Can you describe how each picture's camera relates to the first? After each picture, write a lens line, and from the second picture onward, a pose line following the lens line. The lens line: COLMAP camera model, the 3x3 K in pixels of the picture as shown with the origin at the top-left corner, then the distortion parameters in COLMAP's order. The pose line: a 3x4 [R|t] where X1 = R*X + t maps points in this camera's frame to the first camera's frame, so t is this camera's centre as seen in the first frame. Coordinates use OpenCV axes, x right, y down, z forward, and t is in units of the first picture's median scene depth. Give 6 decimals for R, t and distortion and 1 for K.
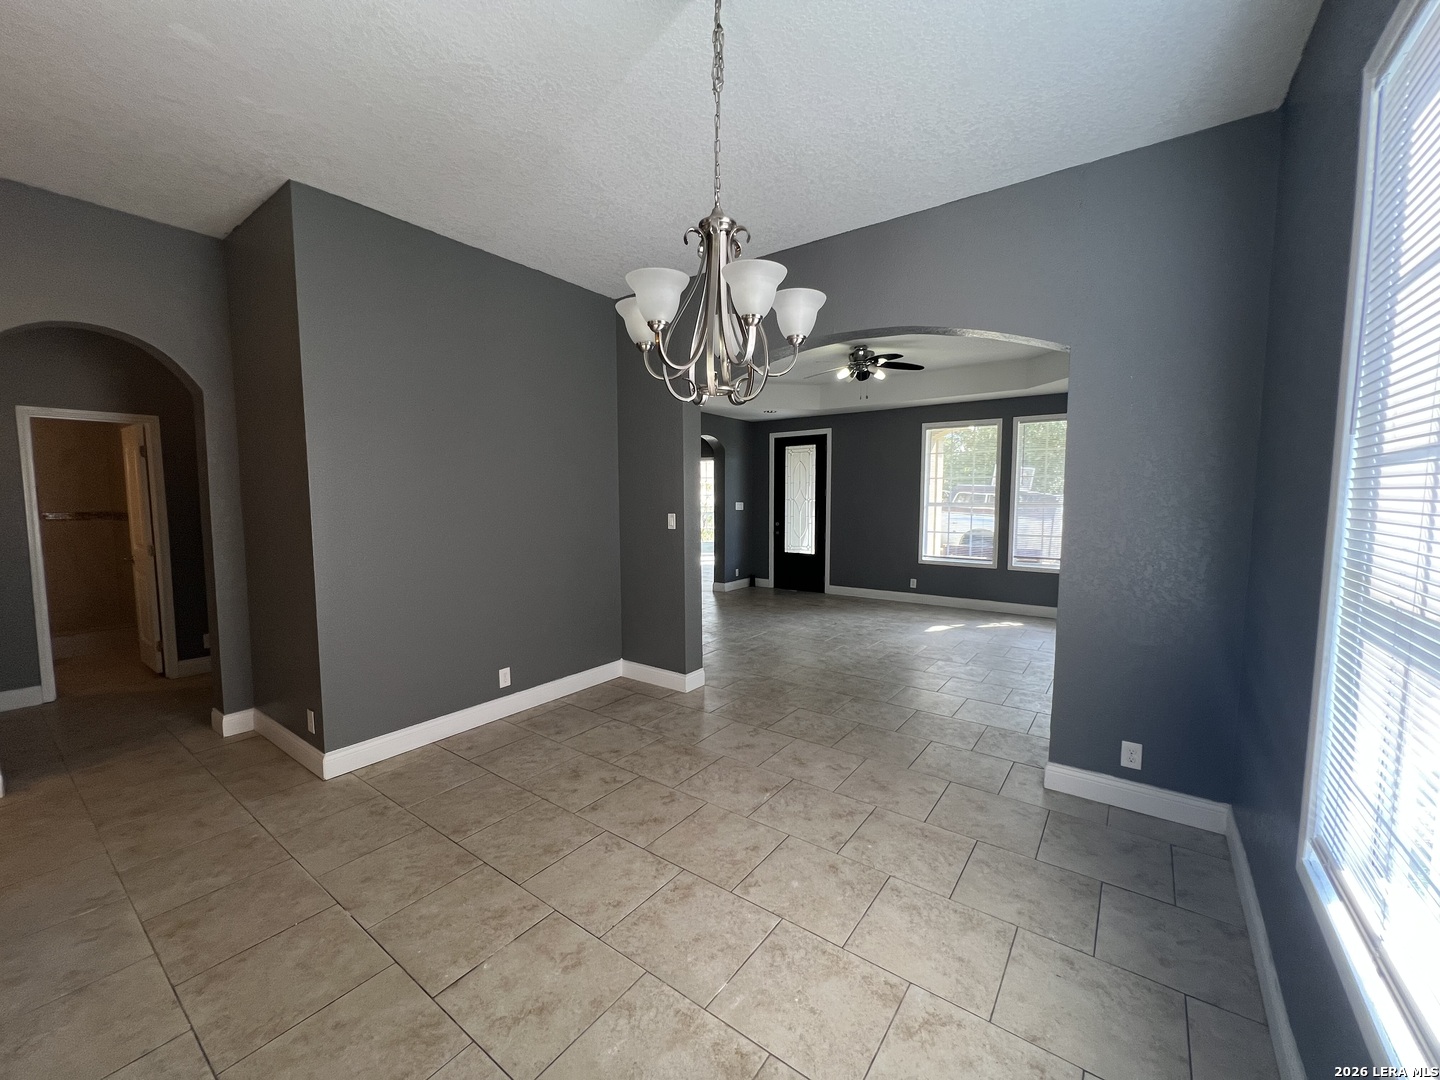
lens RADIAL K [[577.7, 0, 715.1], [0, 577.7, 541.4], [0, 0, 1]] dist [-0.002151, 0.000968]
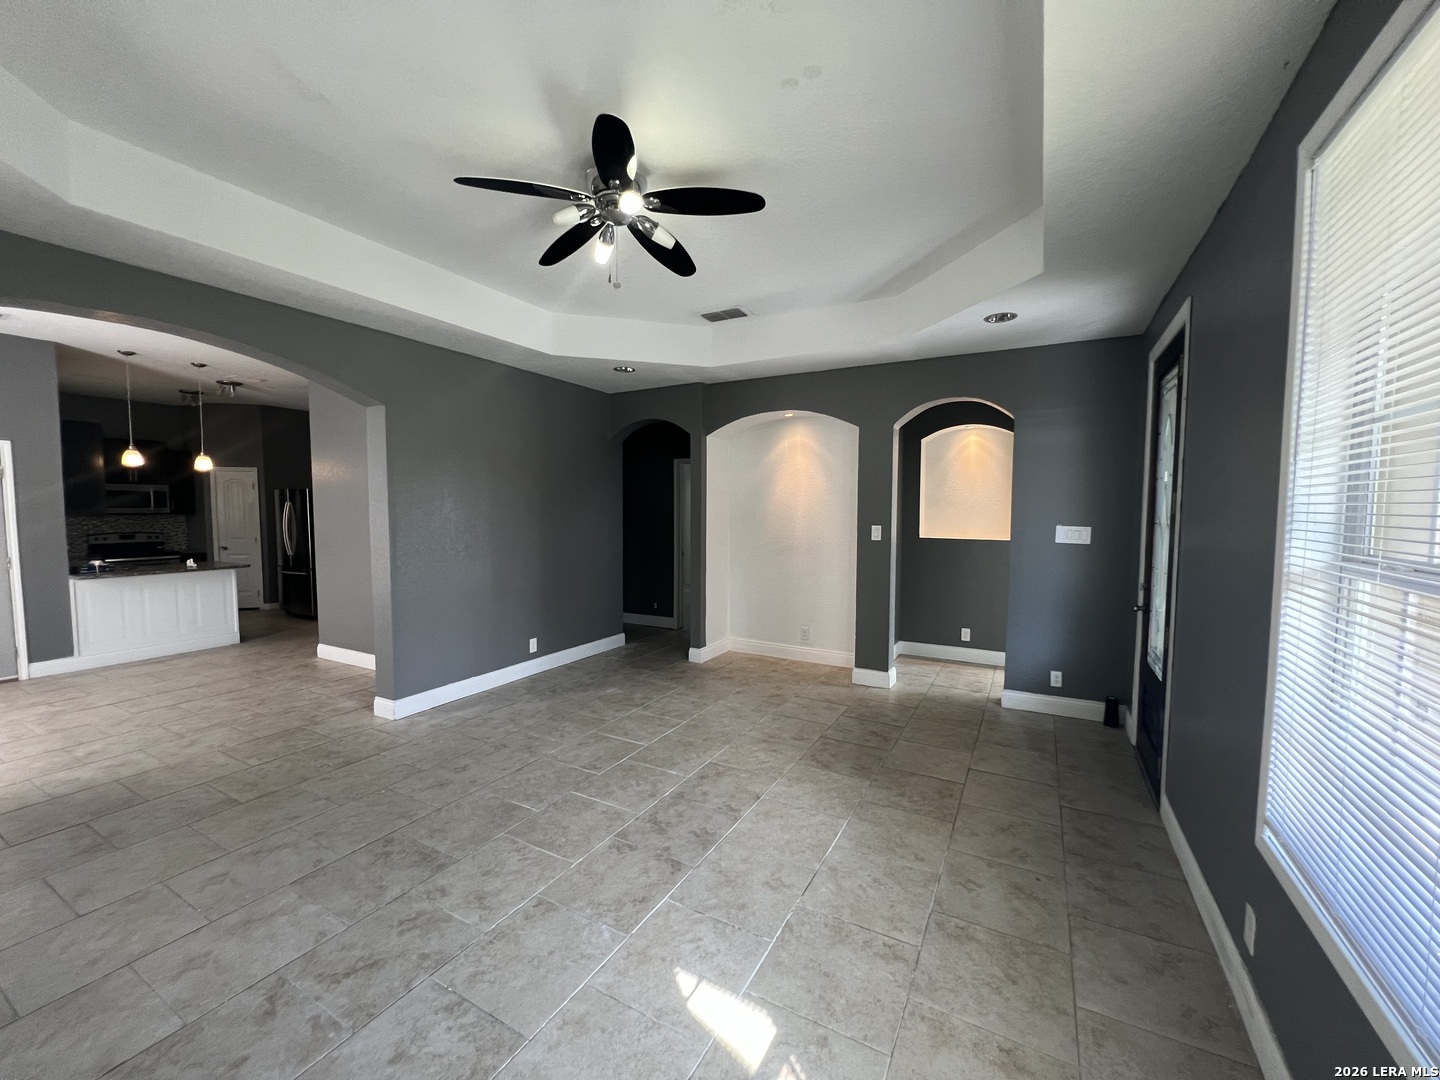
lens RADIAL K [[577.7, 0, 718.2], [0, 577.7, 540.6], [0, 0, 1]] dist [-0.002151, 0.000968]
pose [[0.129850, 0.056058, -0.989948, 1.252803], [-0.079556, 0.995771, 0.045952, -0.153231], [0.988337, 0.072790, 0.133760, 1.843015]]
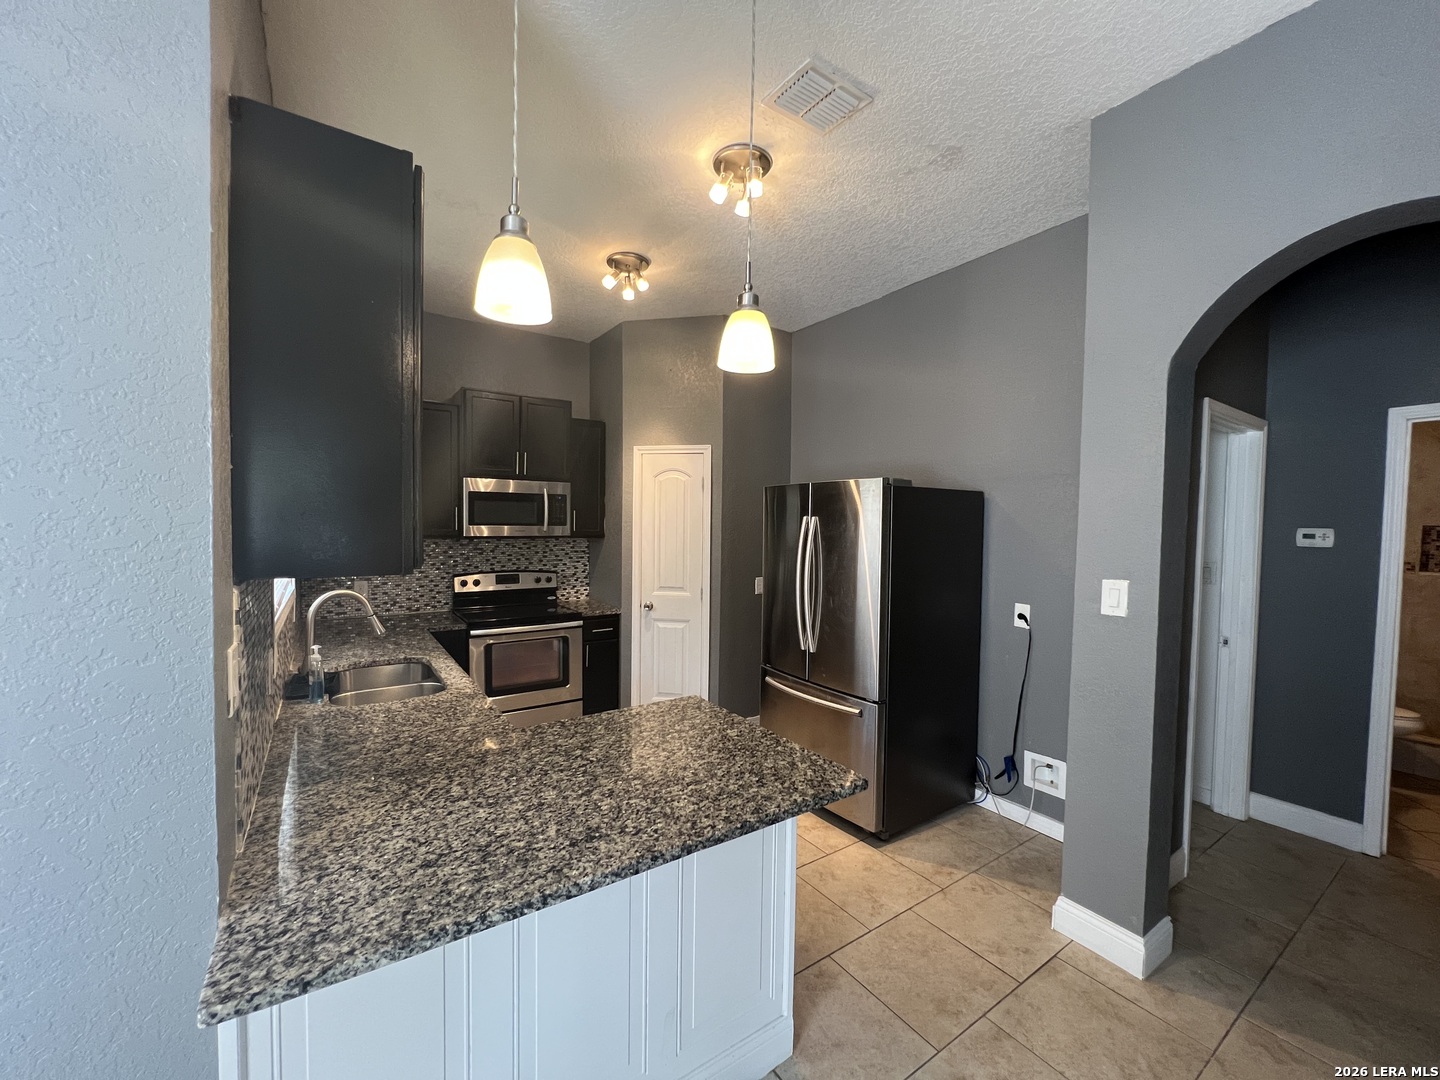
lens RADIAL K [[577.7, 0, 717.0], [0, 577.7, 543.6], [0, 0, 1]] dist [-0.002151, 0.000968]
pose [[-0.329471, 0.029927, -0.943691, -0.368645], [-0.083214, 0.994688, 0.060597, -0.060769], [0.940492, 0.098494, -0.325230, 0.596656]]
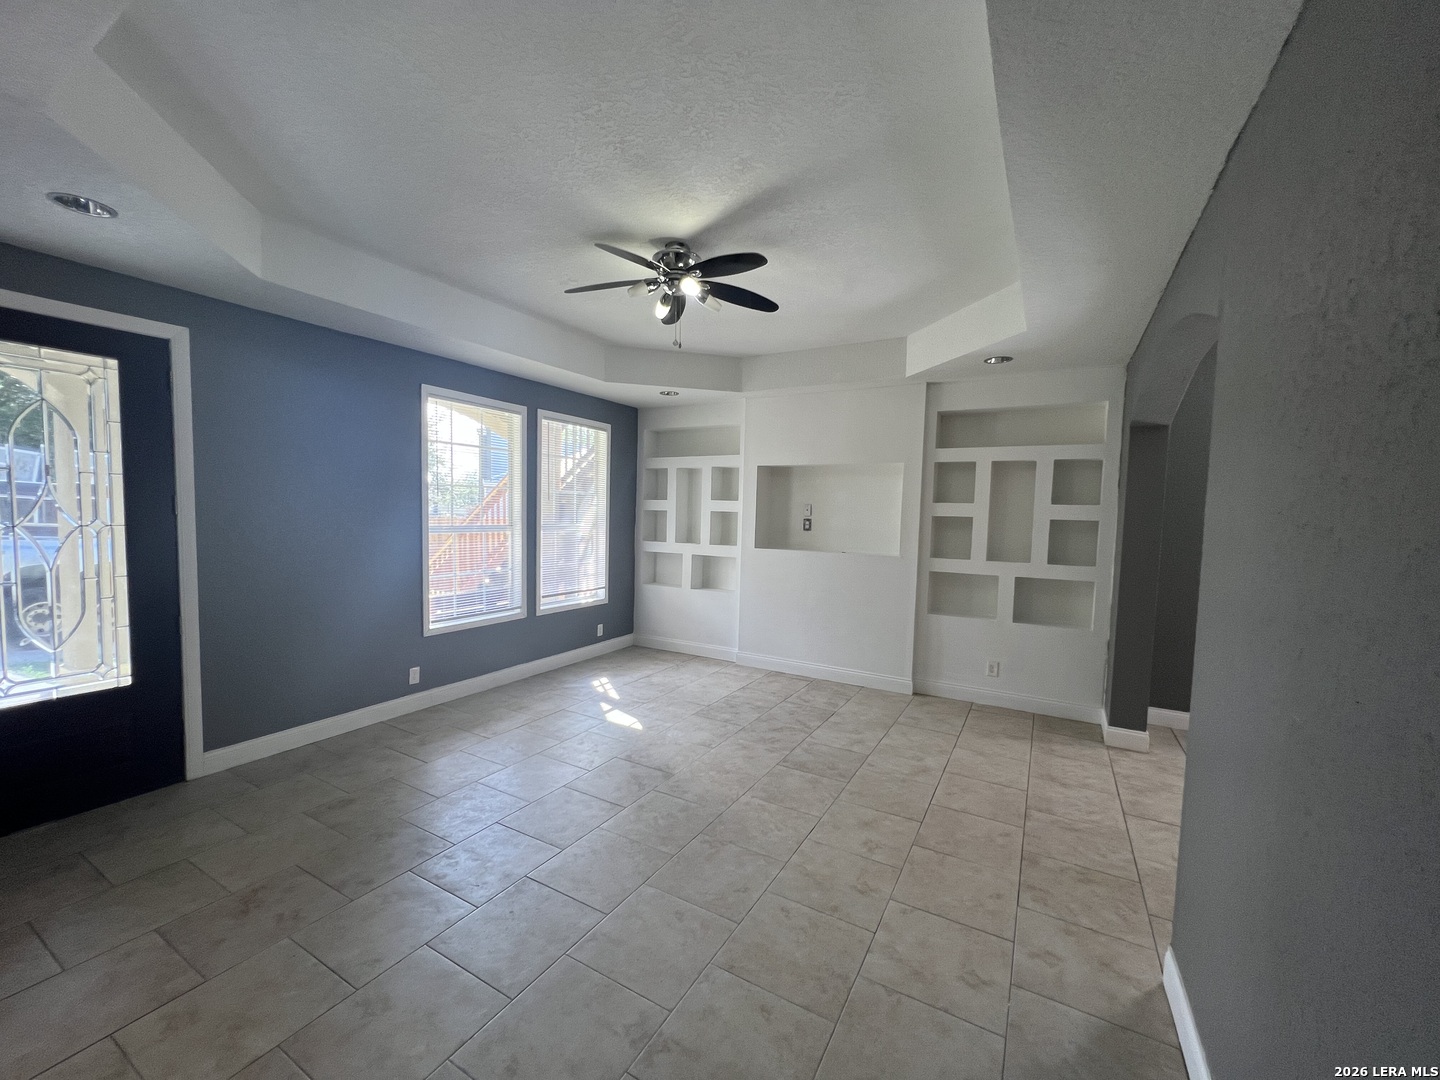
lens RADIAL K [[577.7, 0, 717.3], [0, 577.7, 546.6], [0, 0, 1]] dist [-0.002151, 0.000968]
pose [[-0.111846, -0.064770, 0.991612, -0.530045], [0.054442, 0.995976, 0.071195, -0.172048], [-0.992233, 0.061948, -0.107870, 1.844593]]
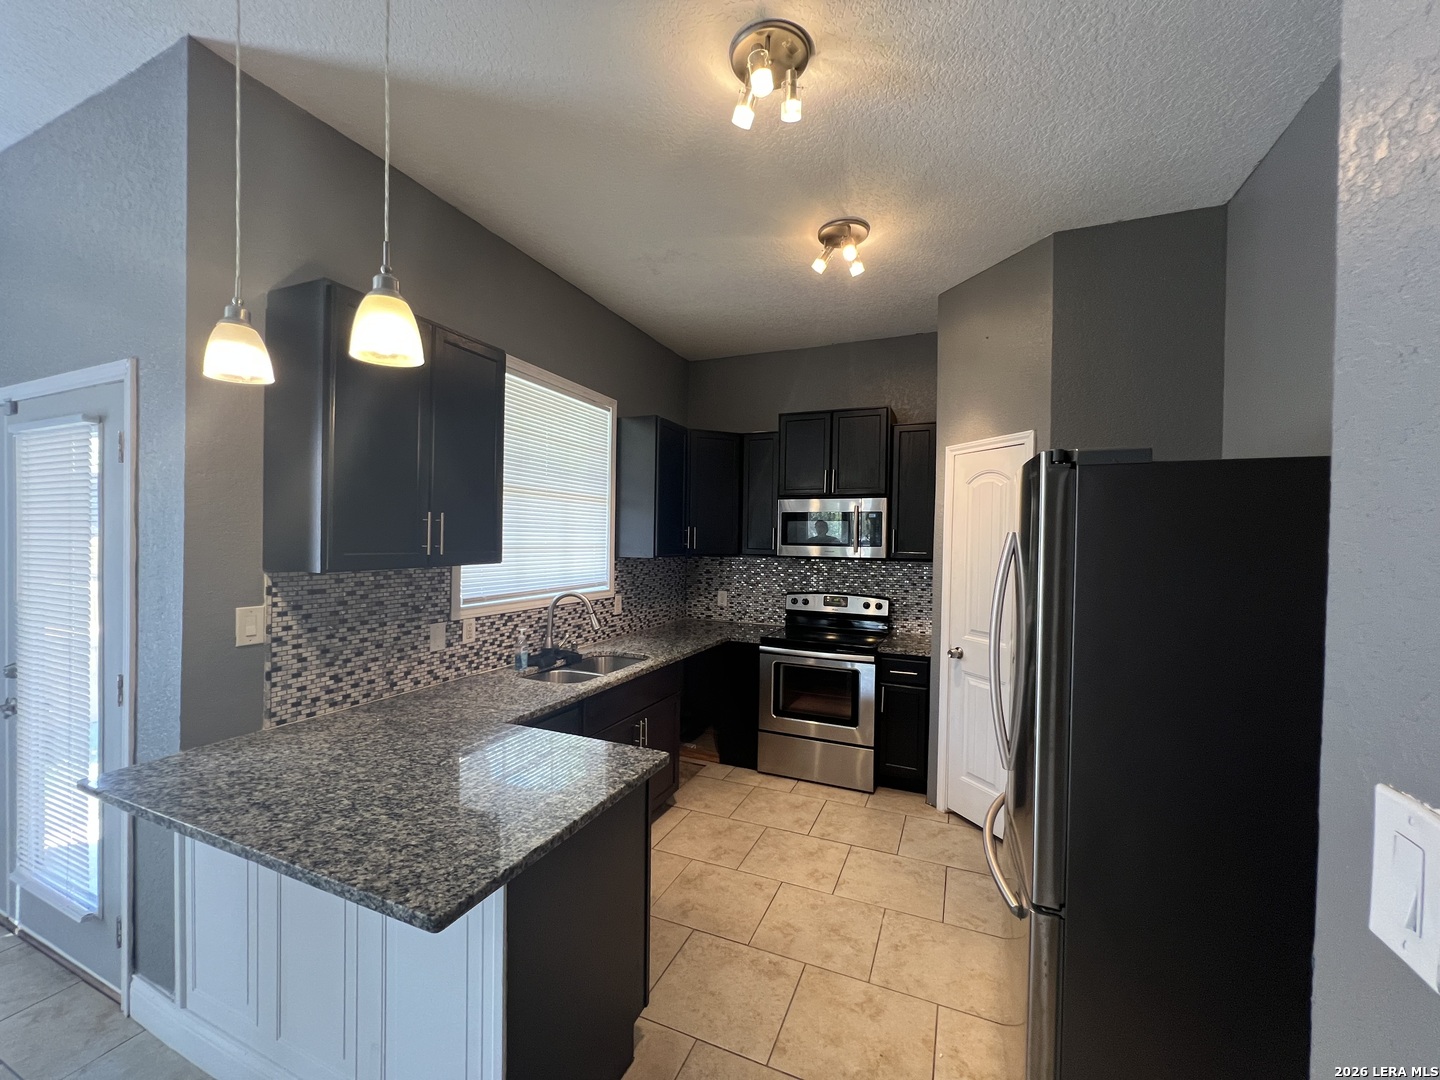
lens RADIAL K [[577.7, 0, 716.5], [0, 577.7, 549.3], [0, 0, 1]] dist [-0.002151, 0.000968]
pose [[-0.973308, -0.011223, -0.229229, -0.898626], [-0.033663, 0.994982, 0.094220, -0.085512], [0.227021, 0.099421, -0.968802, 0.885122]]
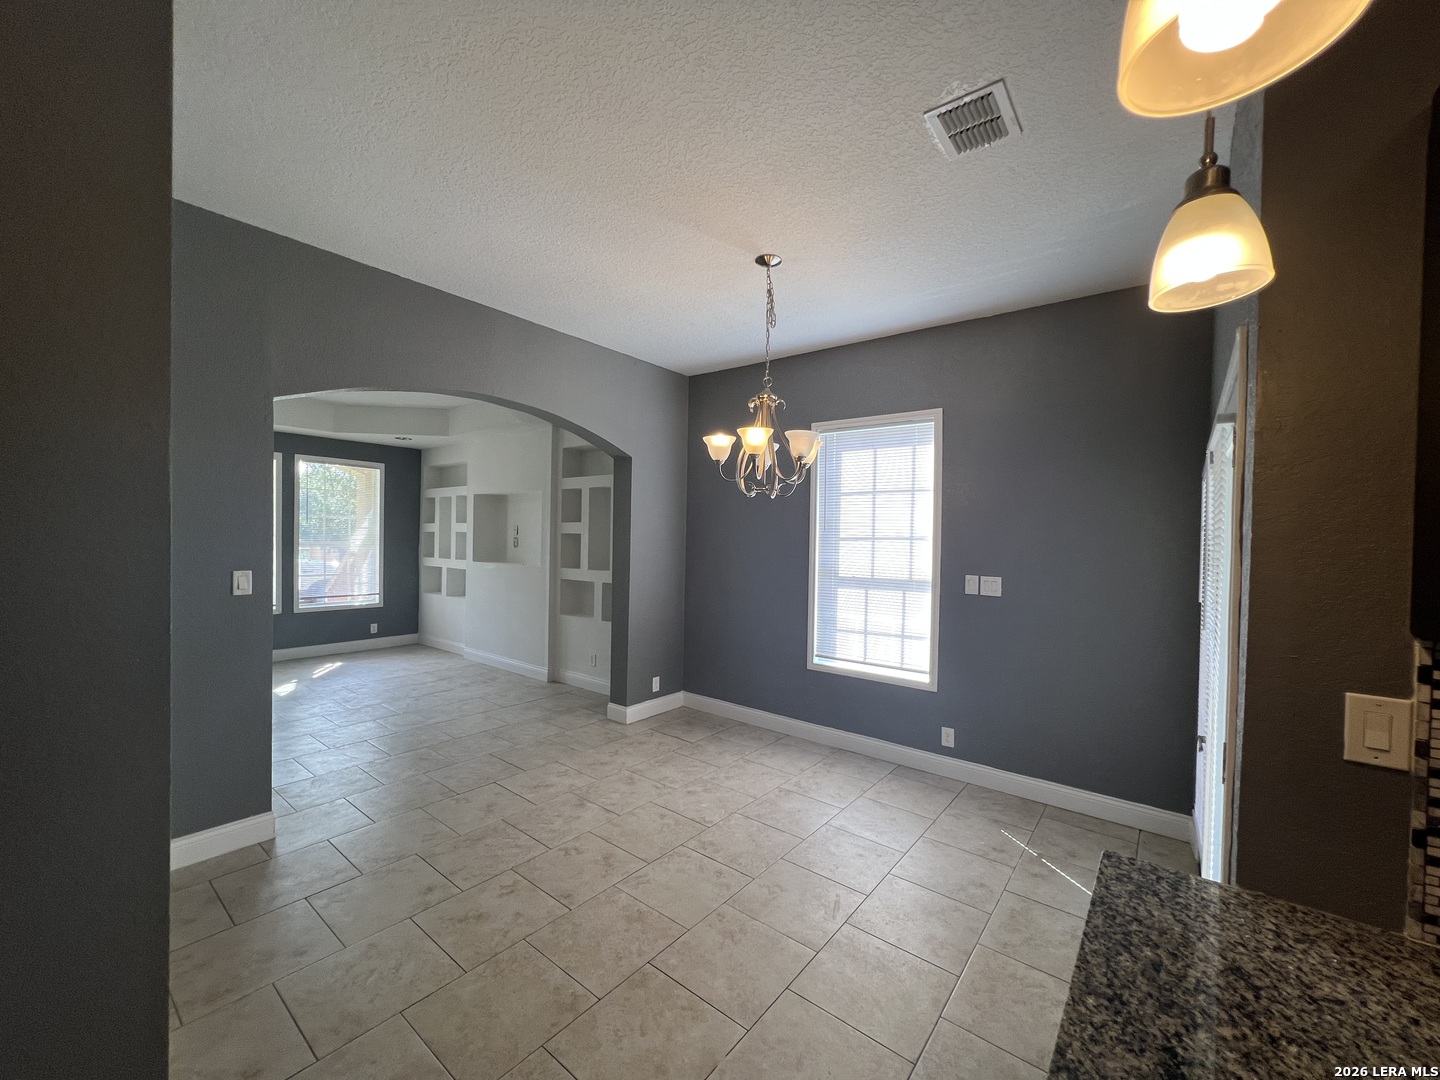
lens RADIAL K [[577.7, 0, 716.4], [0, 577.7, 541.5], [0, 0, 1]] dist [-0.002151, 0.000968]
pose [[0.034779, -0.006298, 0.999375, -0.907915], [0.059586, 0.998214, 0.004217, -0.067095], [-0.997617, 0.059402, 0.035092, 0.579904]]
